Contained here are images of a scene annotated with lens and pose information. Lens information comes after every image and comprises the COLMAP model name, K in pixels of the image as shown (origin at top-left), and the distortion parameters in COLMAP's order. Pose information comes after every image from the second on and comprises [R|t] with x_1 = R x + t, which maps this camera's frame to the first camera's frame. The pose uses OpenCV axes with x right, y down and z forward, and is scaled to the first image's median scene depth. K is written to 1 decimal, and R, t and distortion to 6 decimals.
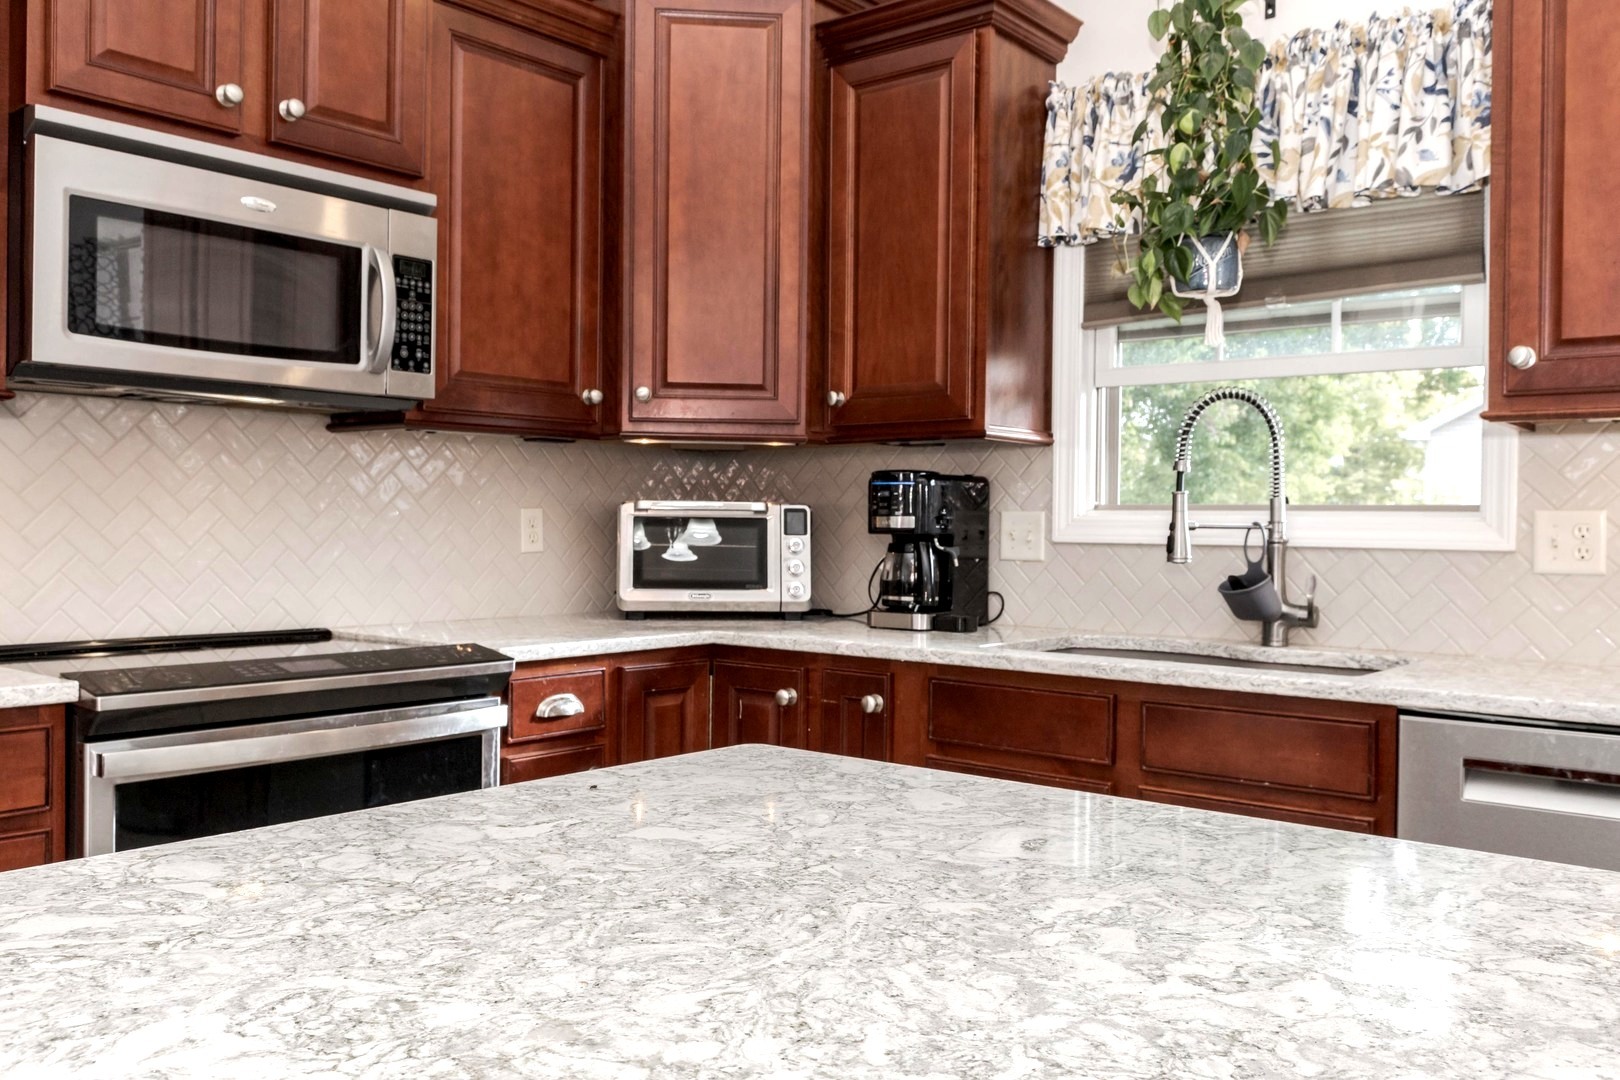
lens RADIAL K [[1356.2, 0, 814.4], [0, 1356.2, 537.6], [0, 0, 1]] dist [0.025329, -0.051403]
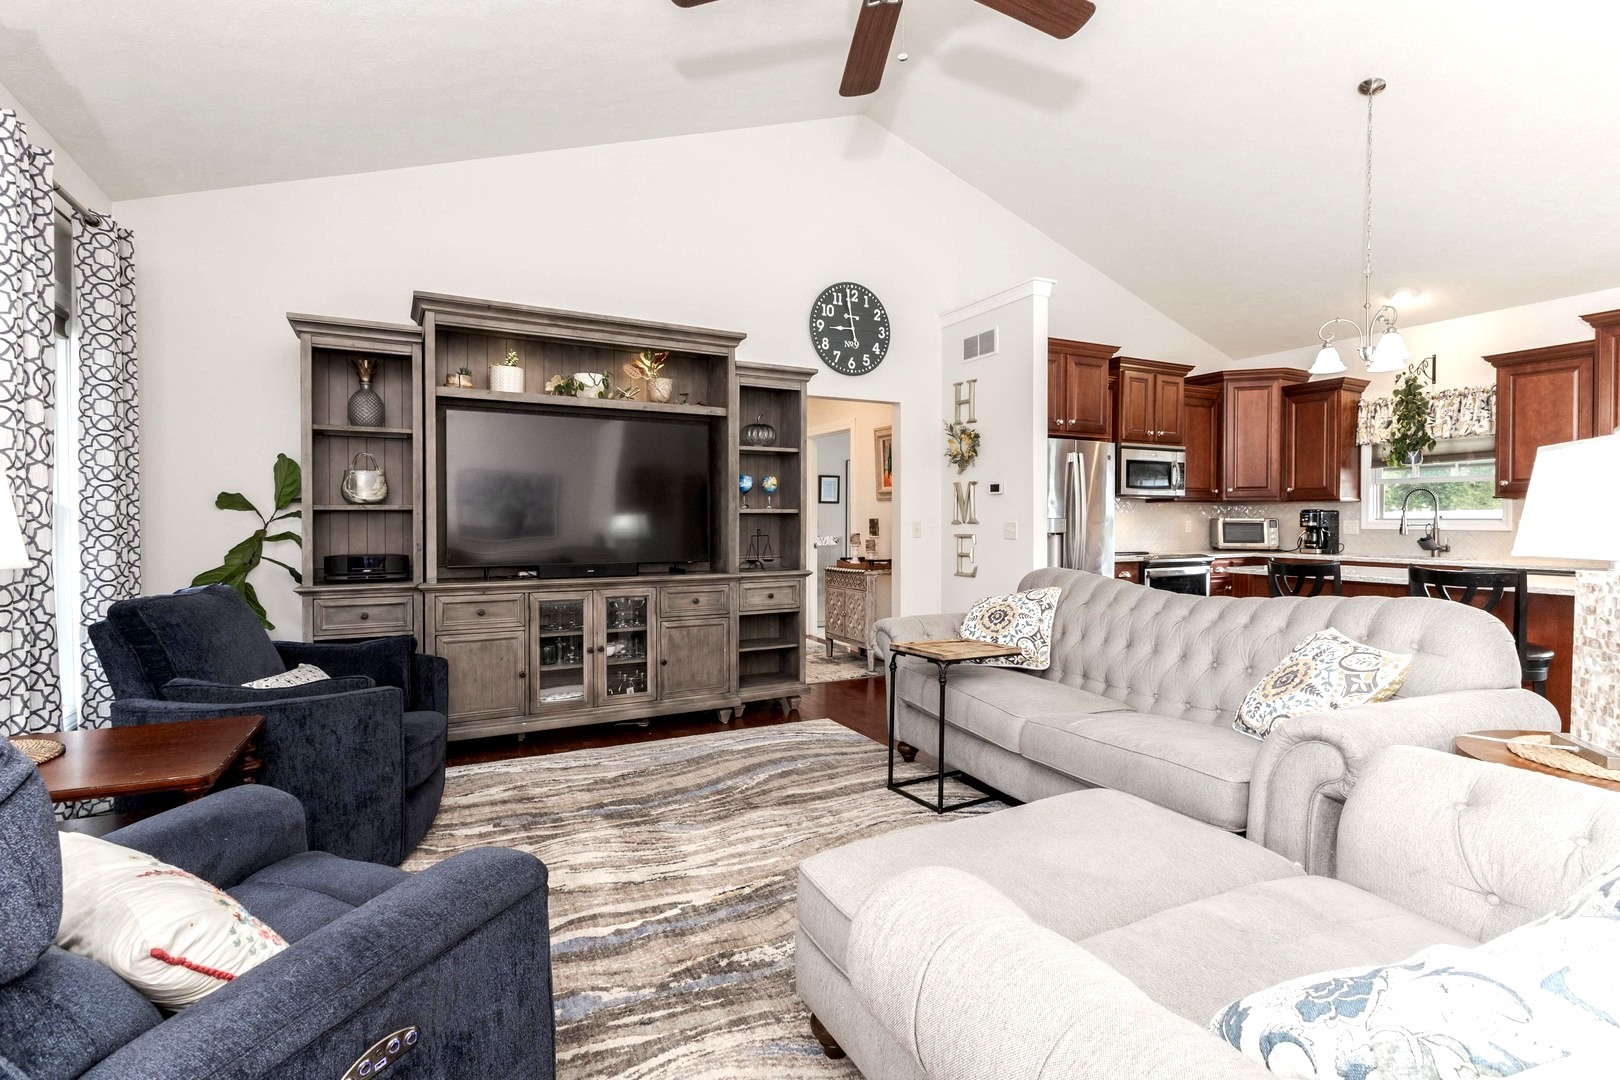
lens RADIAL K [[776.3, 0, 802.5], [0, 776.3, 534.0], [0, 0, 1]] dist [-0.004354, -0.002008]
pose [[0.912199, -0.004862, -0.409718, -0.371645], [0.007095, 0.999967, 0.003931, -0.002029], [0.409685, -0.006492, 0.912204, -1.633701]]
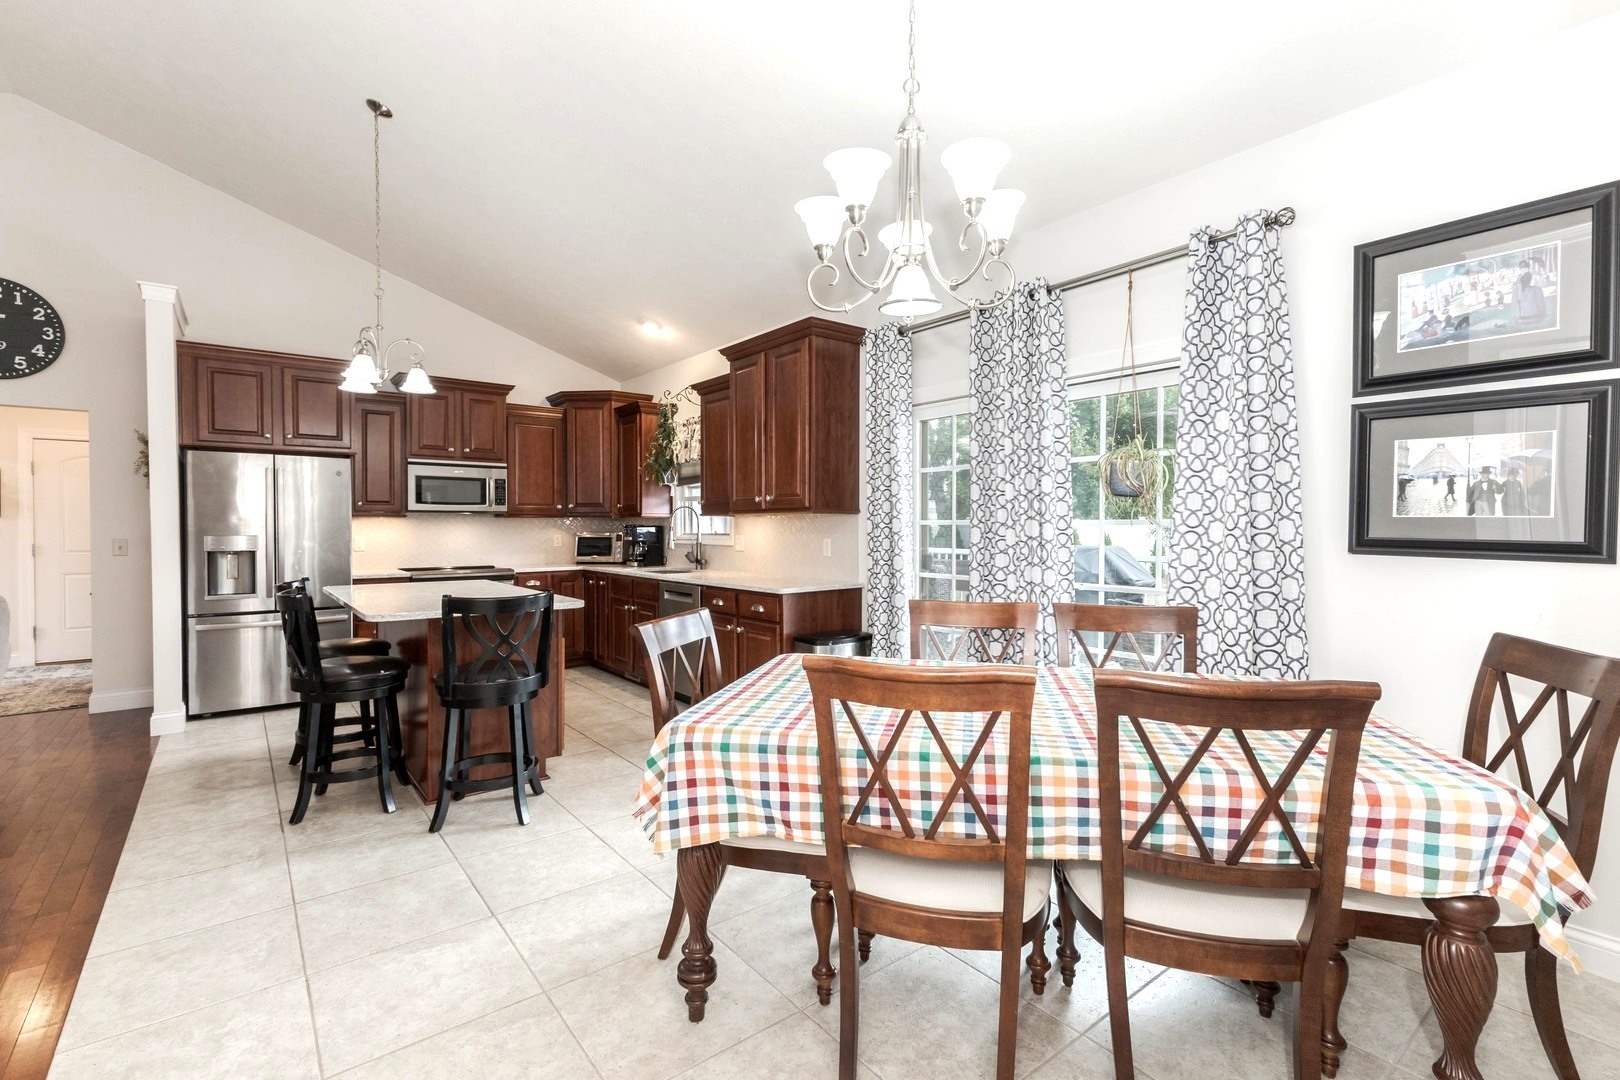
lens RADIAL K [[732.1, 0, 810.6], [0, 732.1, 543.7], [0, 0, 1]] dist [0.003774, -0.000905]
pose [[0.977790, -0.008663, -0.209407, 1.123272], [0.011268, 0.999873, 0.011249, -0.015884], [0.209283, -0.013359, 0.977764, -1.041430]]
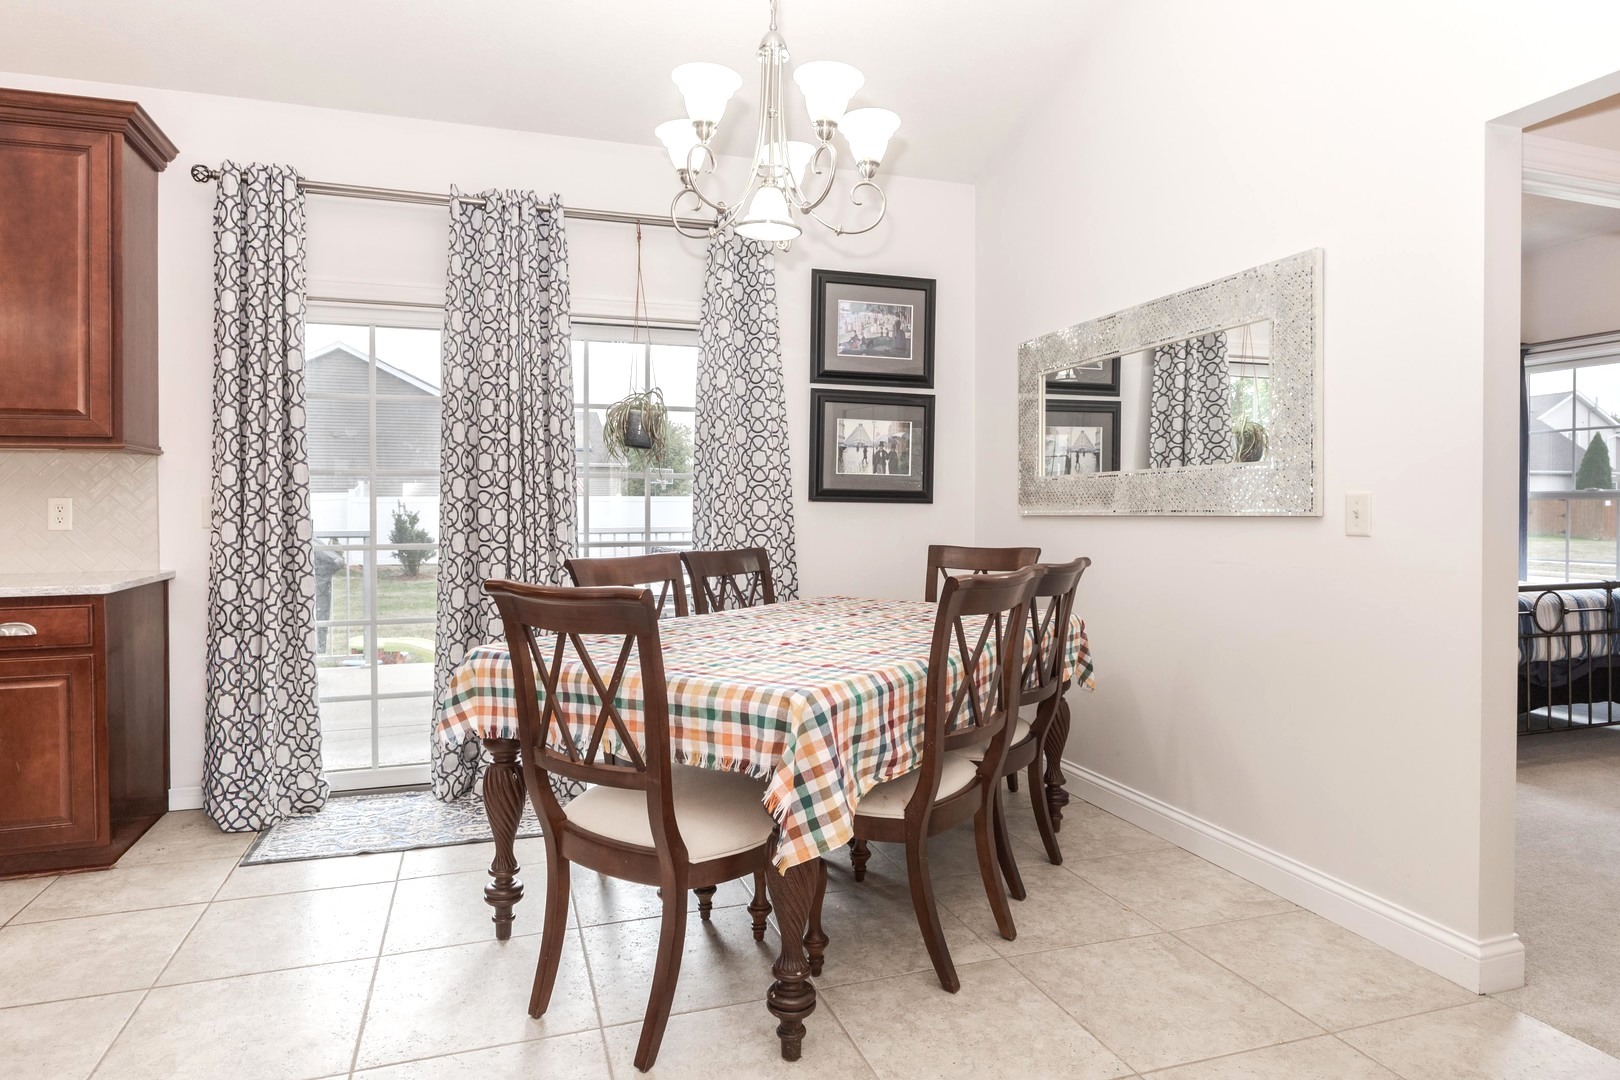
lens RADIAL K [[904.8, 0, 792.2], [0, 904.8, 511.5], [0, 0, 1]] dist [-0.004443, -0.003227]
pose [[0.536904, -0.022259, 0.843350, 0.319309], [0.015323, 0.999744, 0.016632, 0.006223], [-0.843504, 0.003992, 0.537108, -0.775536]]
